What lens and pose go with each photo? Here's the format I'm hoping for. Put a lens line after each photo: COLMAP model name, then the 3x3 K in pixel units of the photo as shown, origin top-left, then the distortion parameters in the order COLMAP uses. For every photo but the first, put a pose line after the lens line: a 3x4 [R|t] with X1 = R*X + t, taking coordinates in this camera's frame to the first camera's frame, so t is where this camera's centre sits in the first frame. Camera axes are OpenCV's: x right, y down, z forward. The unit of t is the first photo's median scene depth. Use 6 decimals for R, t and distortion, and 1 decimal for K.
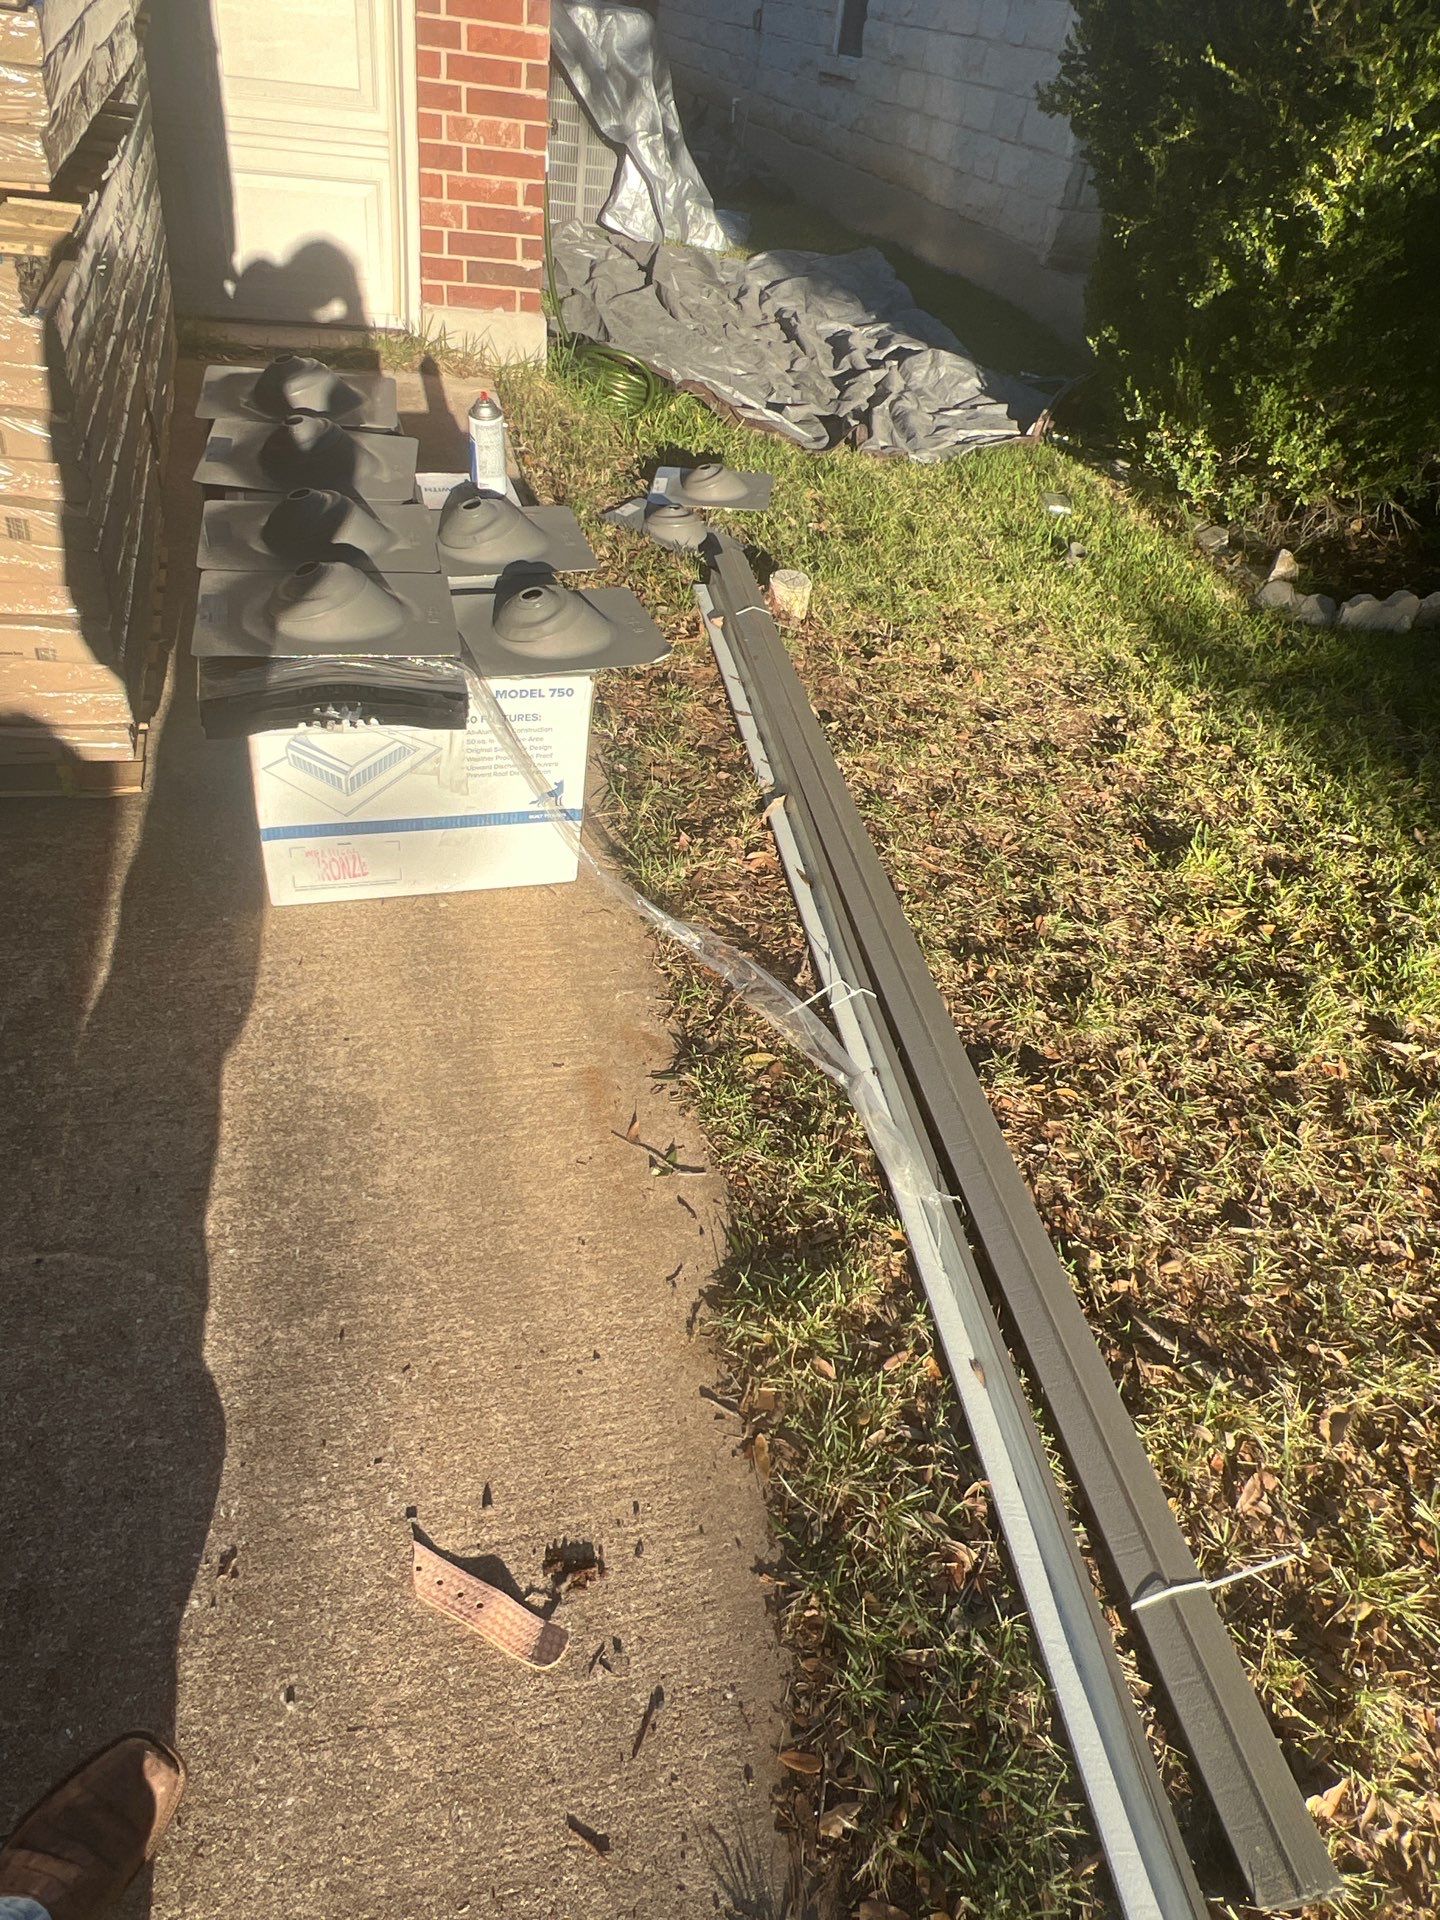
lens RADIAL K [[1254.2, 0, 720.0], [0, 1254.2, 960.0], [0, 0, 1]] dist [0.008100, -0.009757]
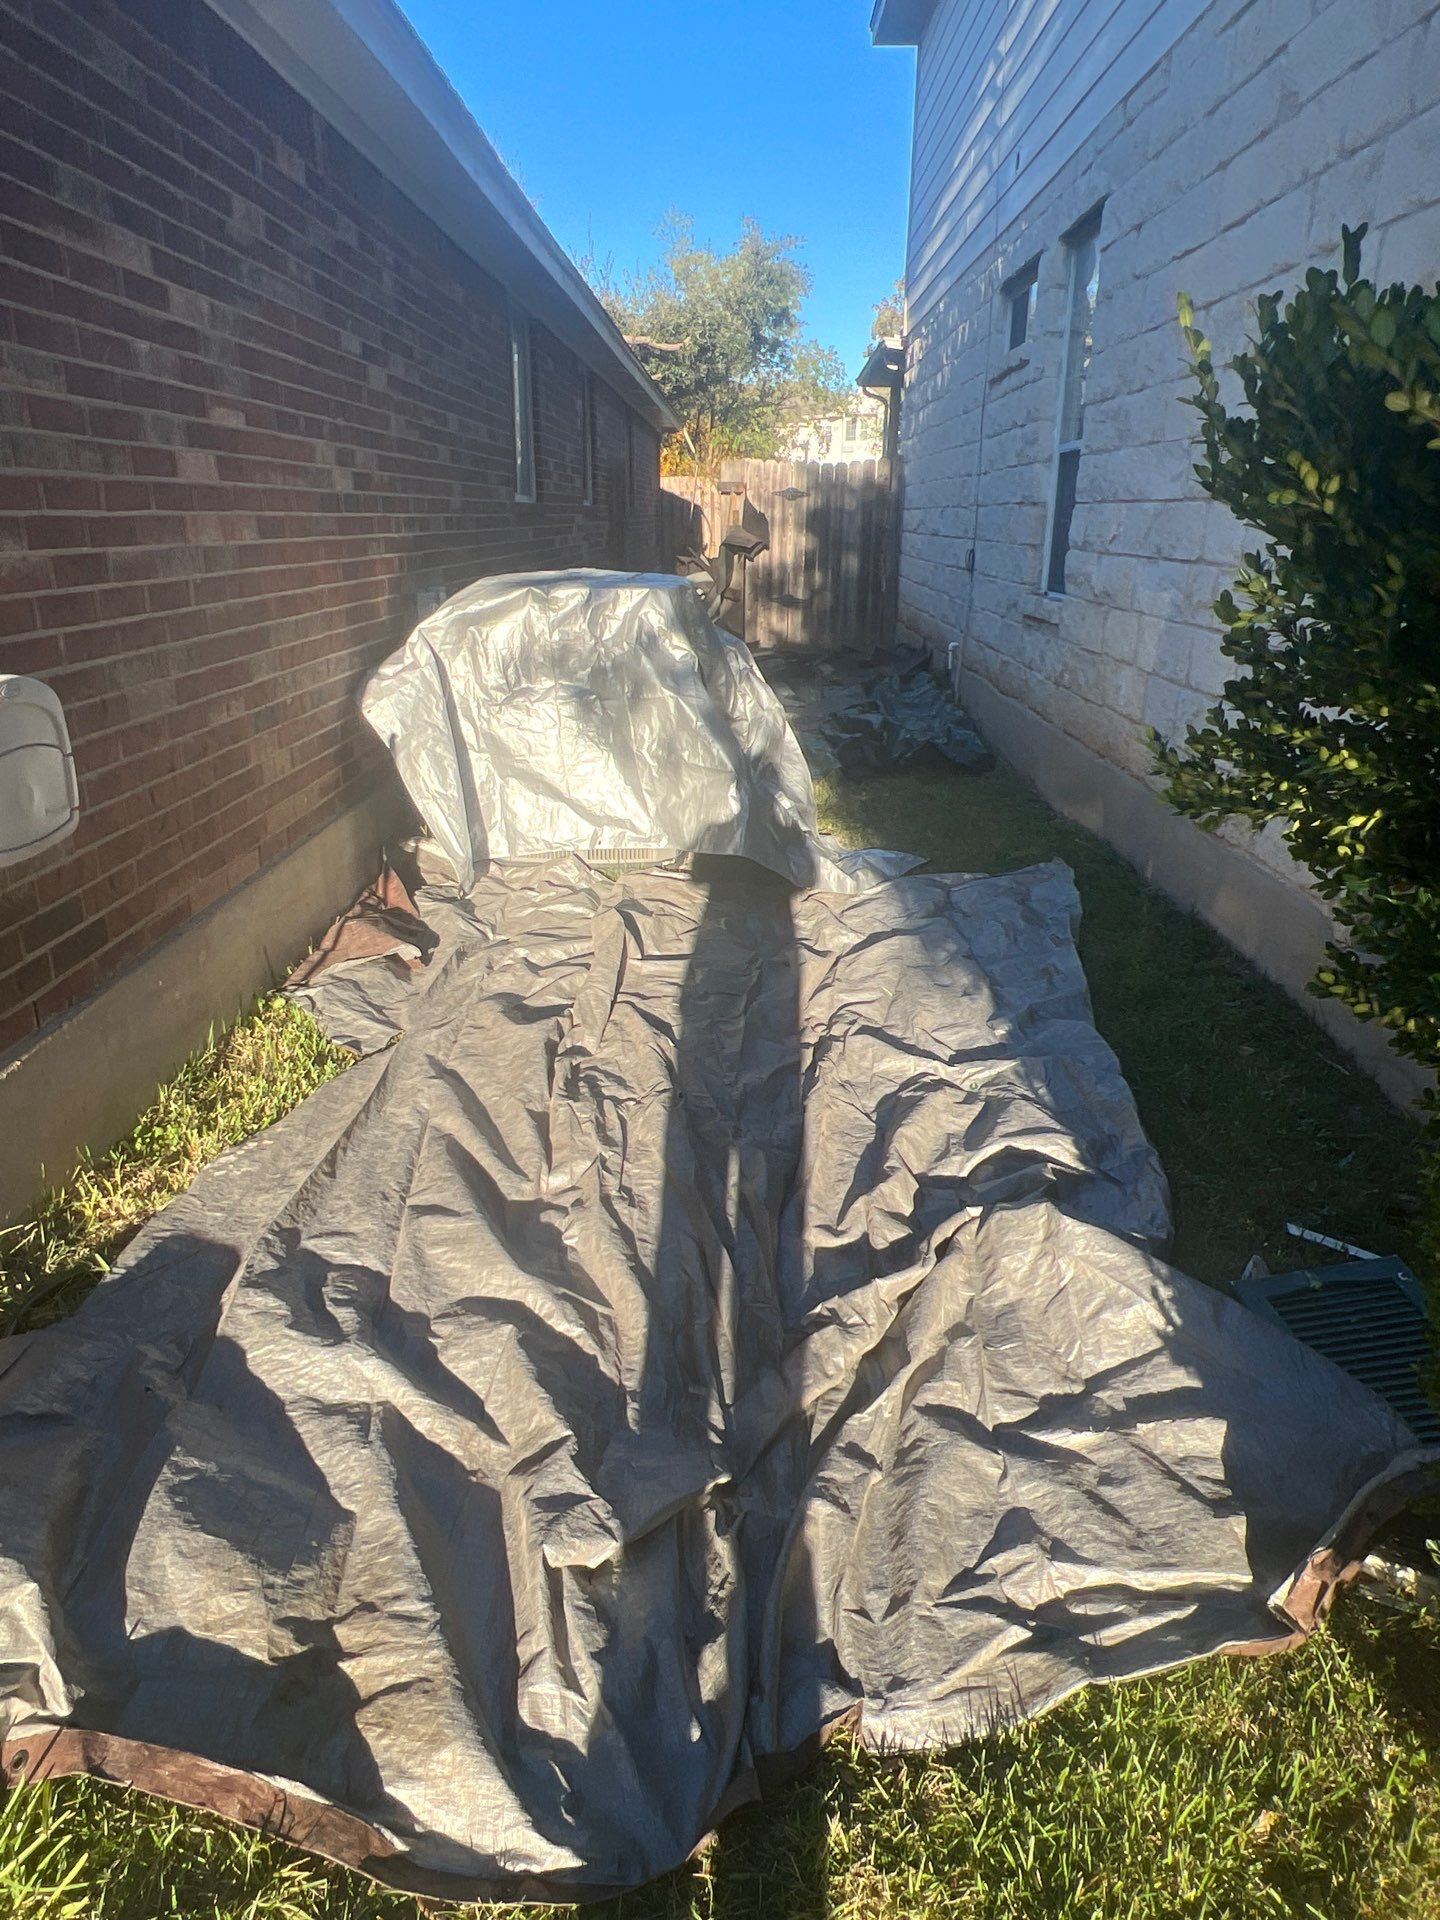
lens RADIAL K [[1254.2, 0, 720.0], [0, 1254.2, 960.0], [0, 0, 1]] dist [0.008100, -0.009757]
pose [[0.957783, -0.016562, -0.287013, 0.159215], [-0.079640, 0.943984, -0.320237, -0.359078], [0.276240, 0.329575, 0.902813, 0.477071]]
